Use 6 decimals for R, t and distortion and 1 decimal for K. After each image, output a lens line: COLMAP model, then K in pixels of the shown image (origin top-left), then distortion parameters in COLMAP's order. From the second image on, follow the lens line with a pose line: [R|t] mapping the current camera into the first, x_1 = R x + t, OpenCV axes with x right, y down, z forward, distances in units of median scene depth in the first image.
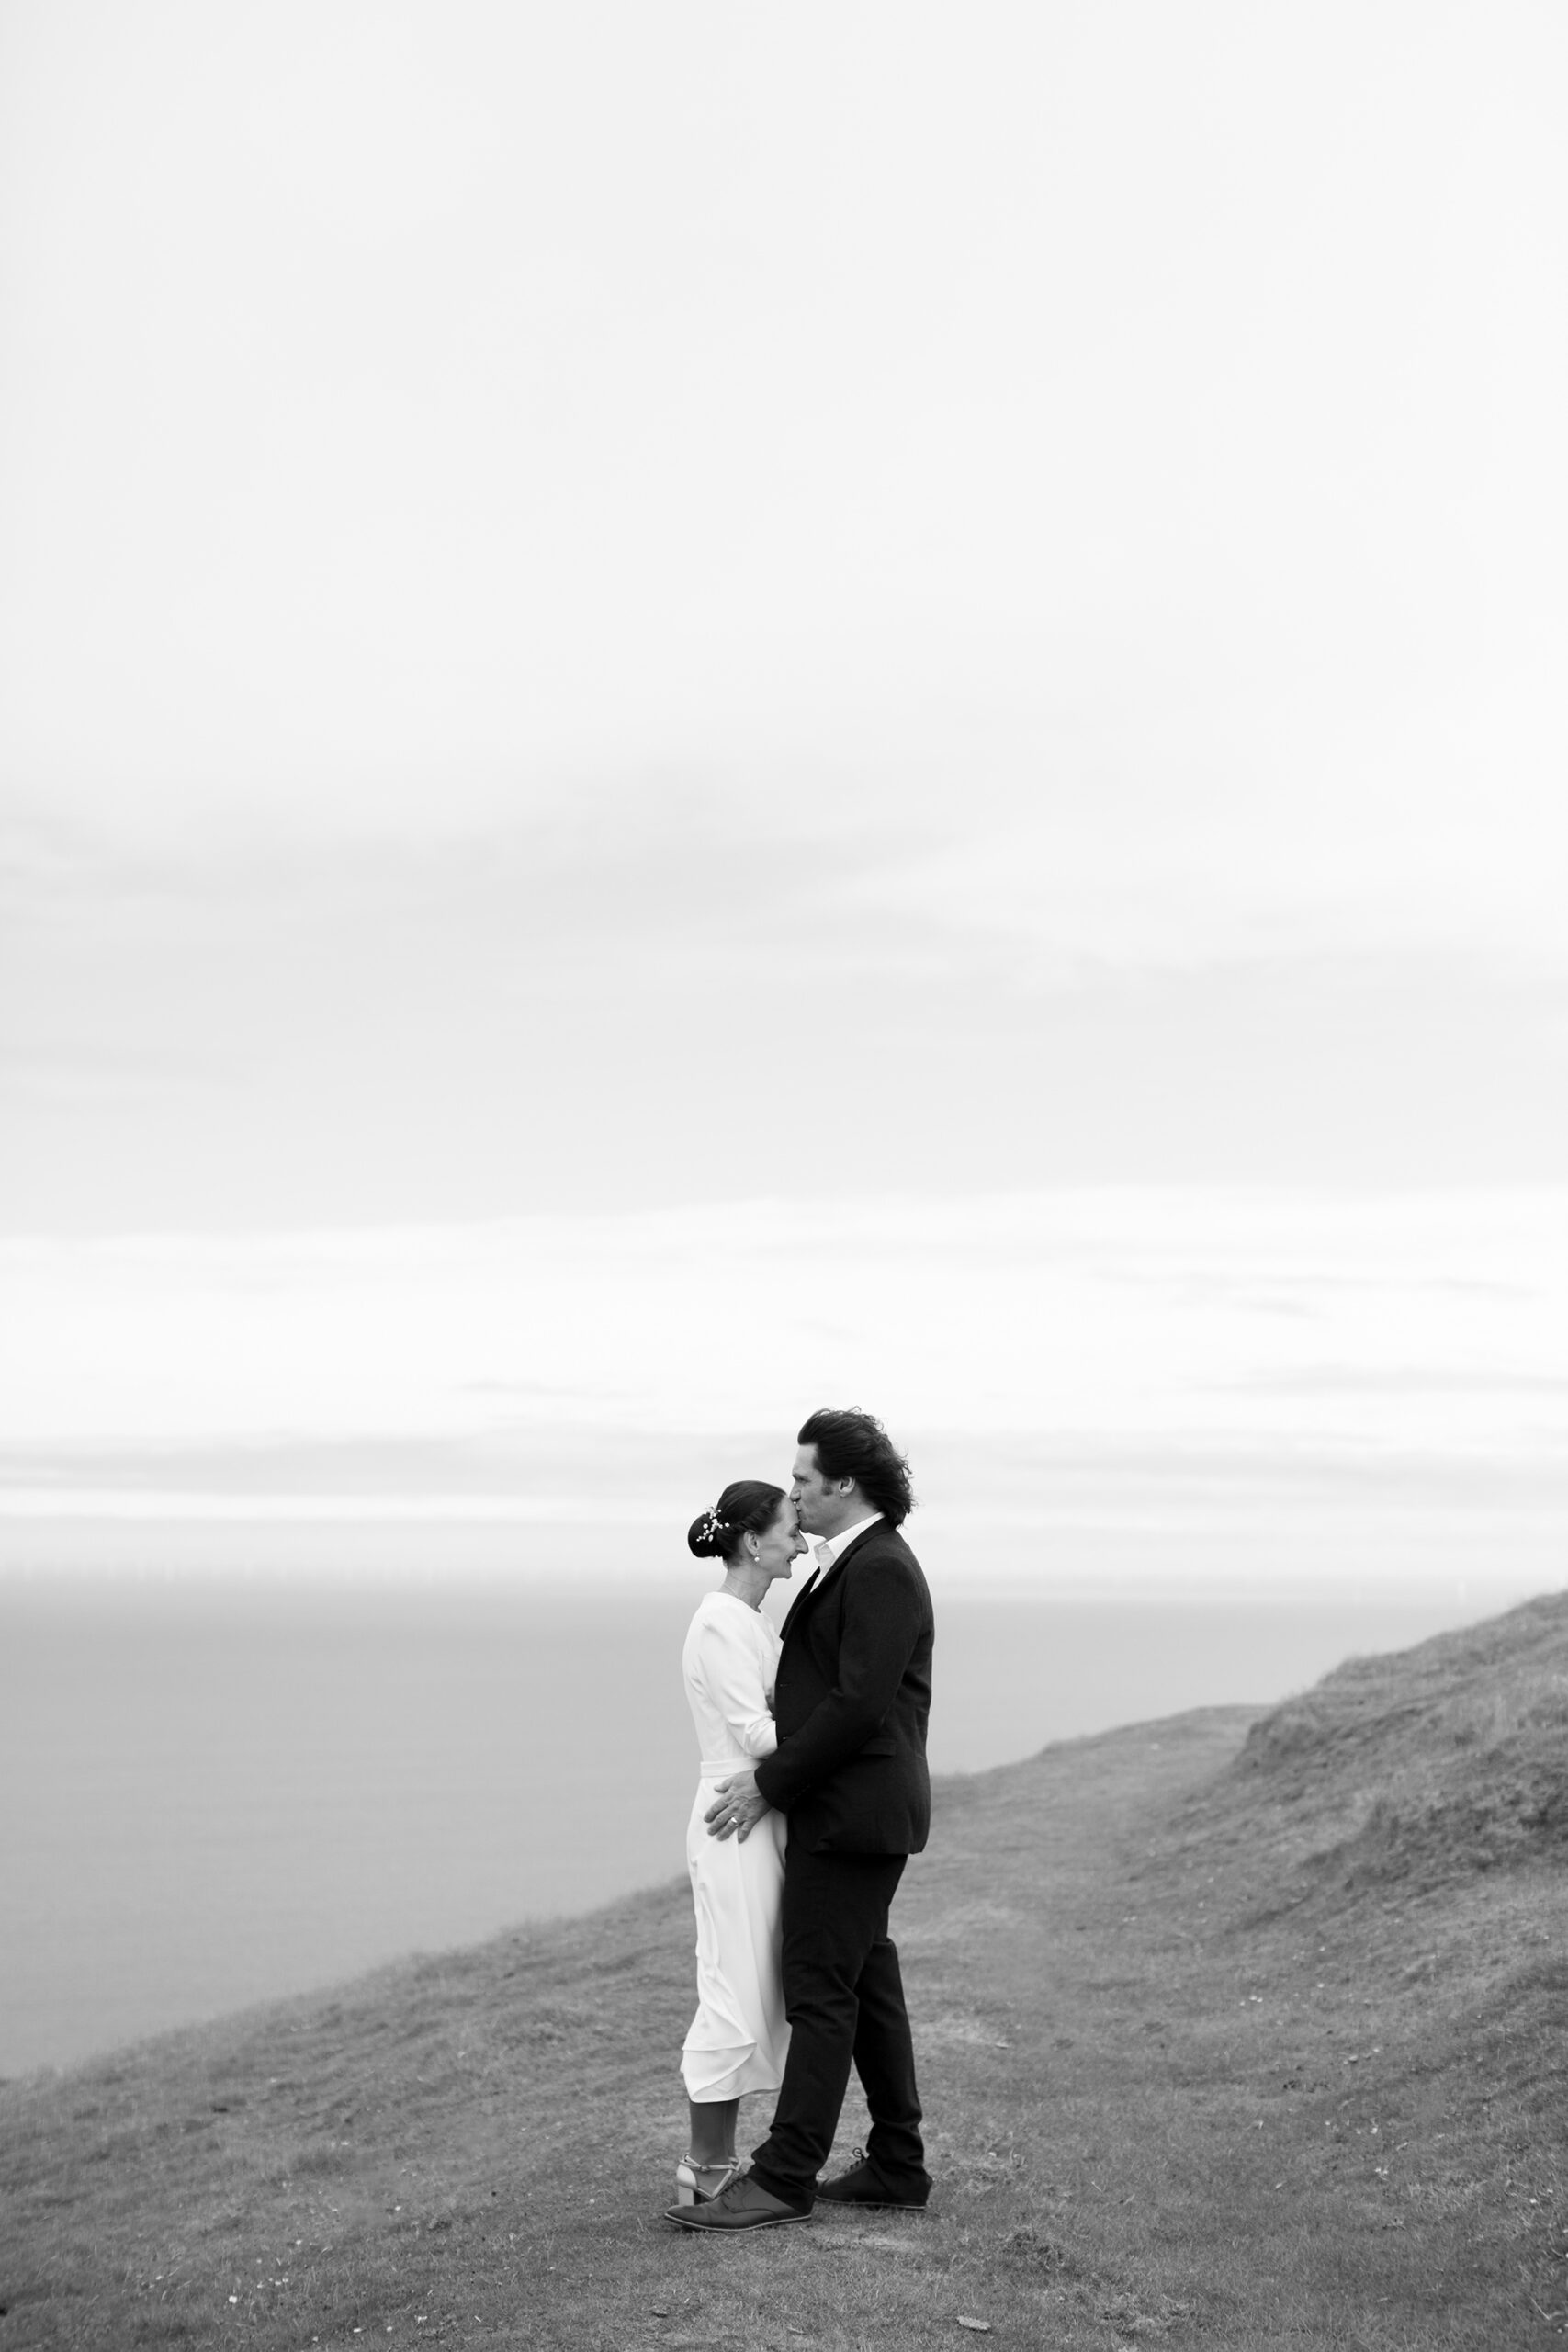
lens RADIAL K [[3441.7, 0, 785.4], [0, 3441.7, 1175.4], [0, 0, 1]] dist [0.004299, 0.000000]
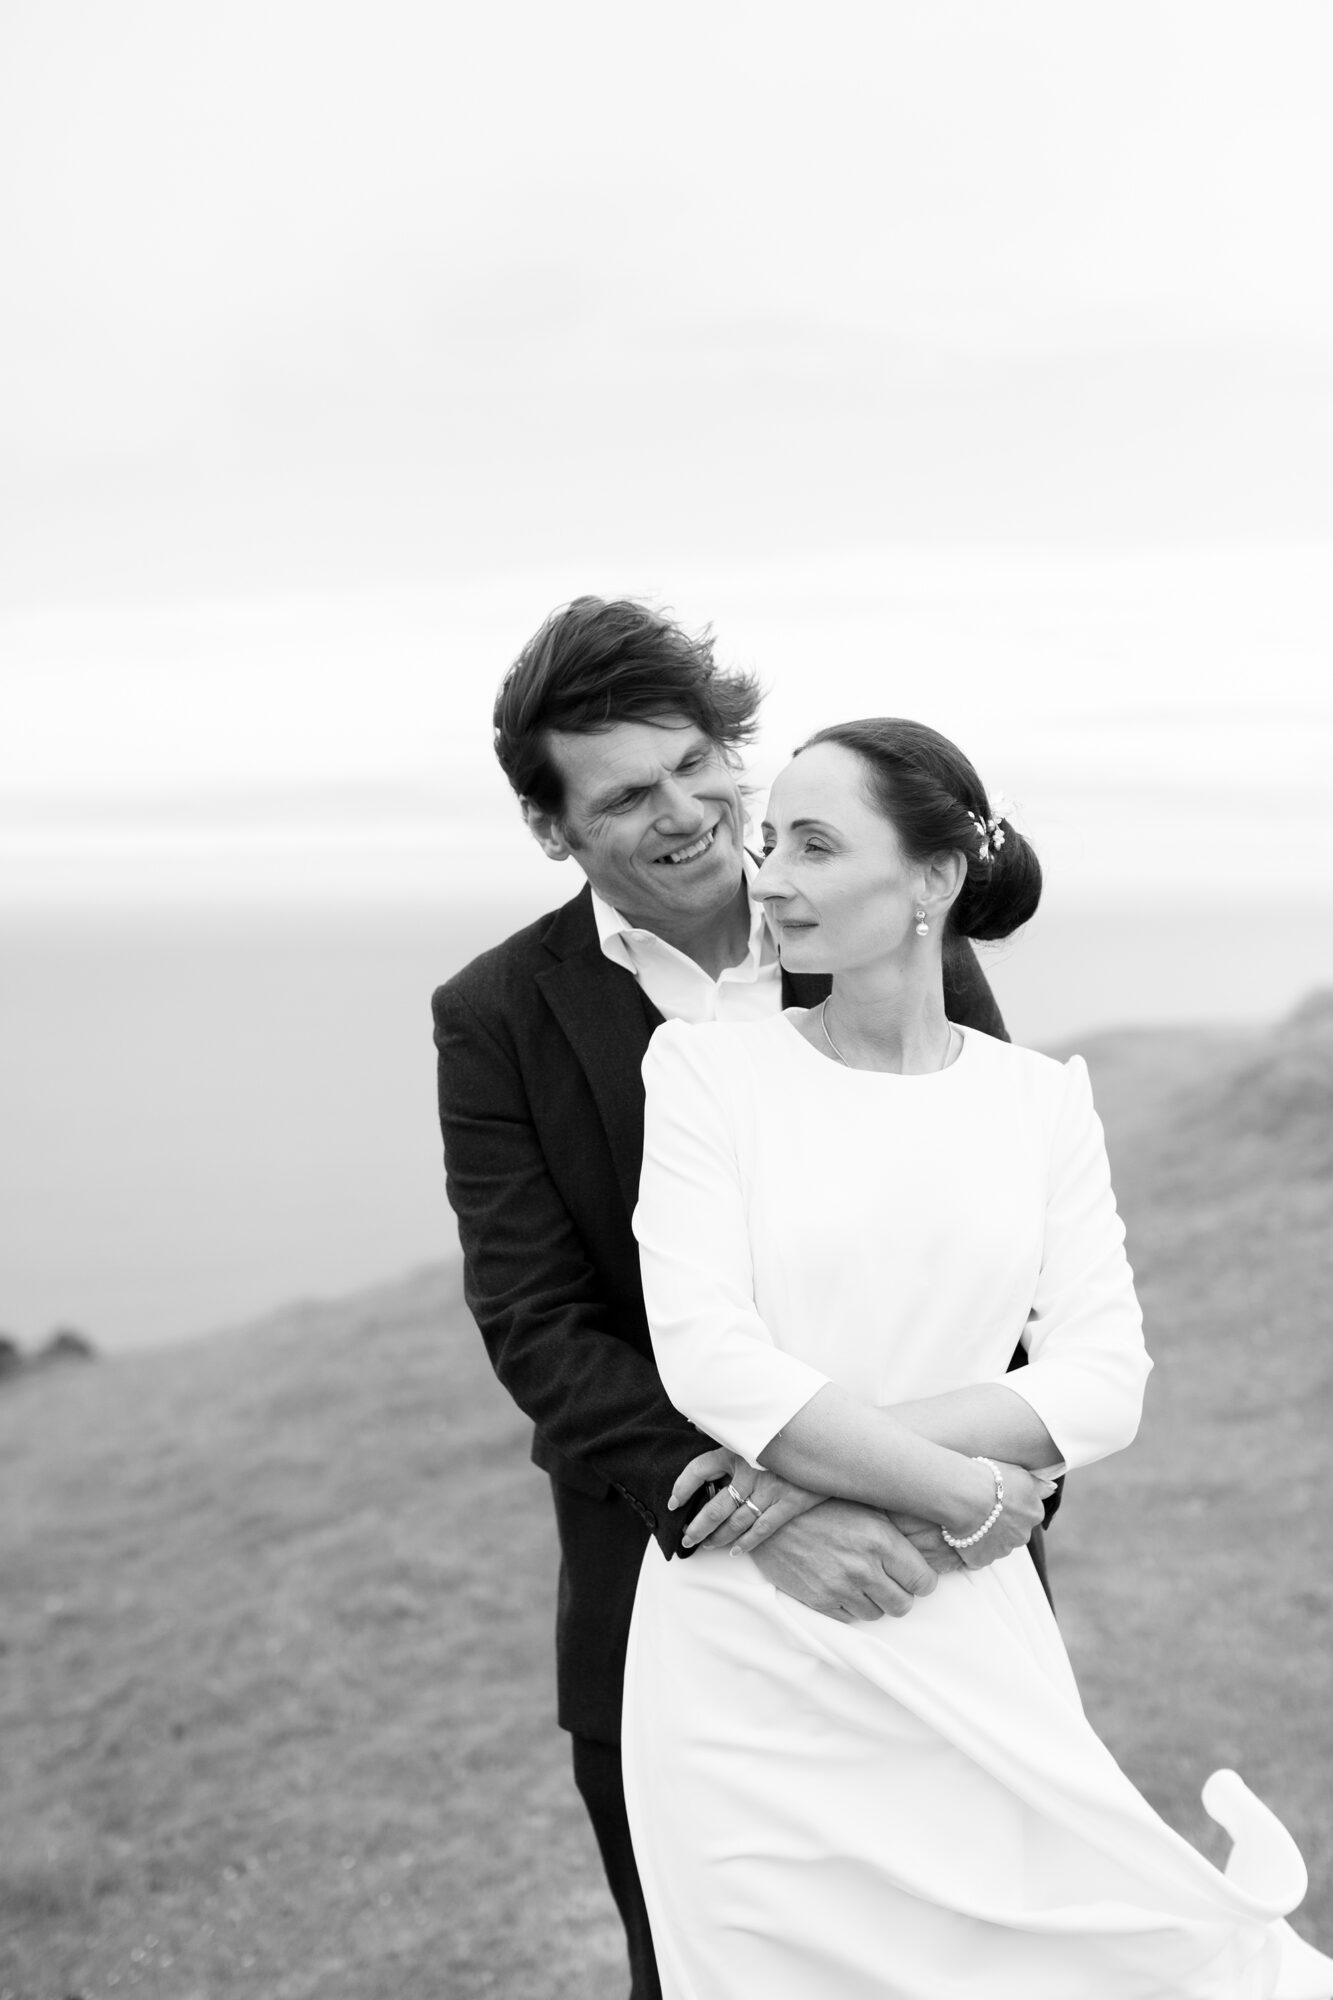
lens RADIAL K [[2926.9, 0, 667.7], [0, 2926.9, 998.6], [0, 0, 1]] dist [0.004299, 0.000000]
pose [[0.999739, -0.022245, 0.005170, -0.016972], [0.021208, 0.988268, 0.151251, 0.044056], [-0.008474, -0.151101, 0.988482, 0.450147]]
